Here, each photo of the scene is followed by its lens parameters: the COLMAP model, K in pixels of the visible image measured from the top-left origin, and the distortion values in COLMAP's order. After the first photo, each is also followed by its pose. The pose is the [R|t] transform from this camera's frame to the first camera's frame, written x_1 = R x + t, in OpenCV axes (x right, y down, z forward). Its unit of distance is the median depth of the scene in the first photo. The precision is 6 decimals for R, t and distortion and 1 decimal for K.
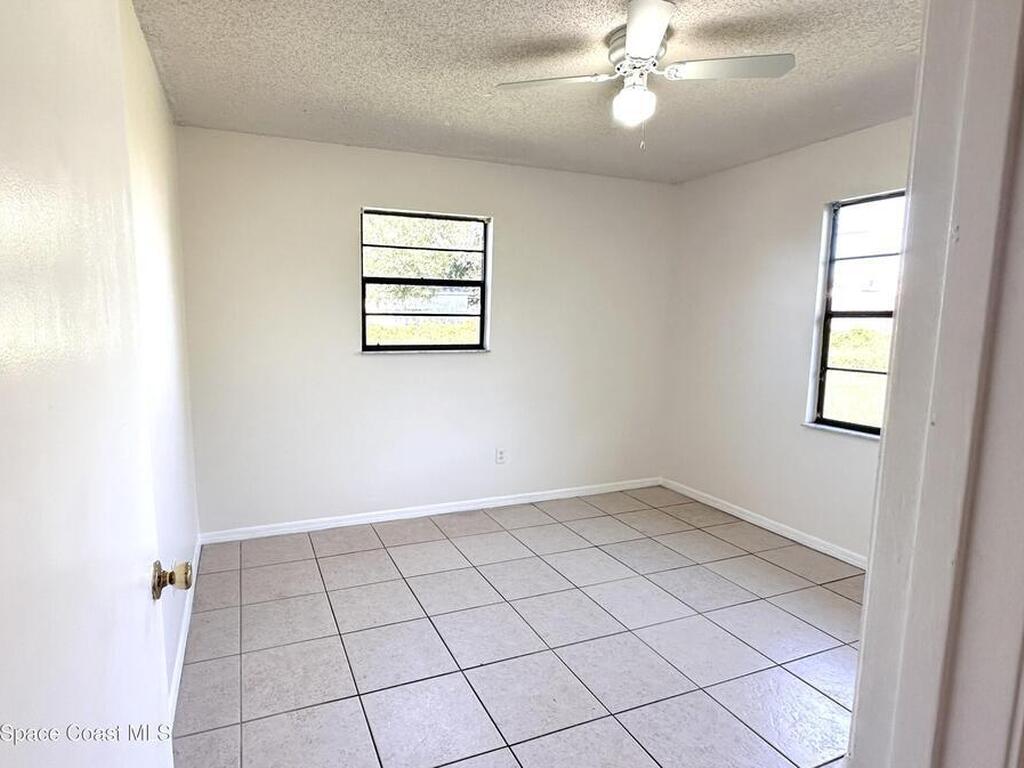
lens RADIAL K [[594.9, 0, 478.6], [0, 594.9, 386.1], [0, 0, 1]] dist [-0.002998, -0.001101]
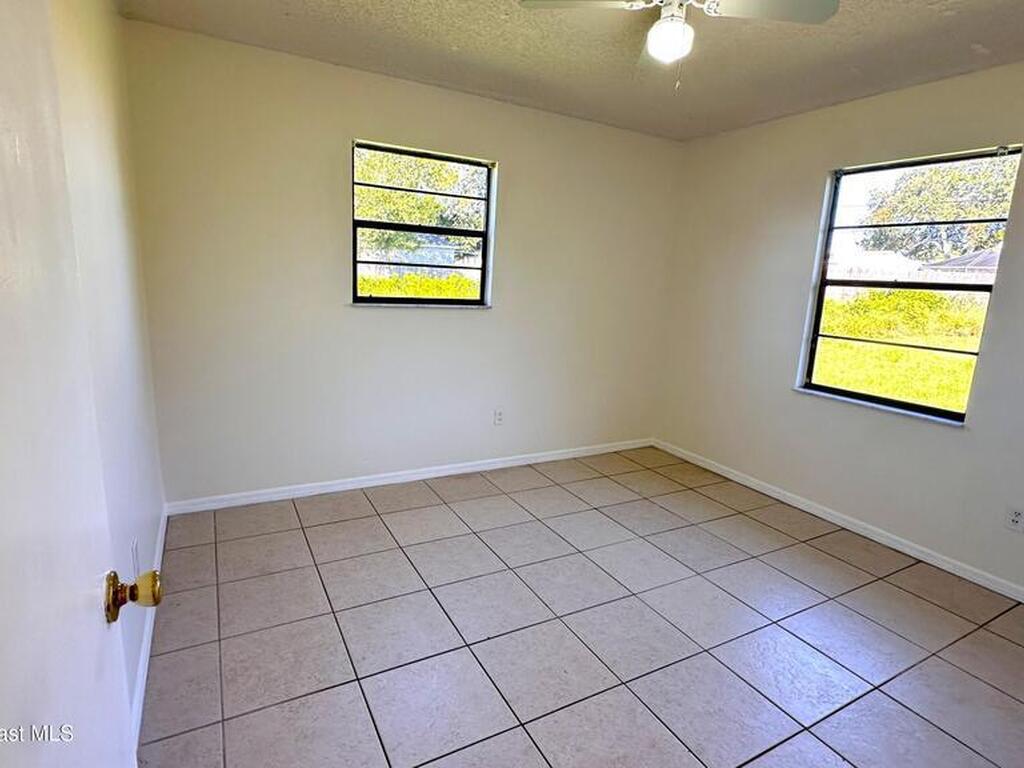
lens RADIAL K [[544.6, 0, 512.9], [0, 544.6, 384.7], [0, 0, 1]] dist [-0.004078, 0.000237]
pose [[0.989980, 0.013281, 0.140585, -0.075003], [-0.024307, 0.996735, 0.077002, -0.004307], [-0.139103, -0.079648, 0.987070, 0.146457]]
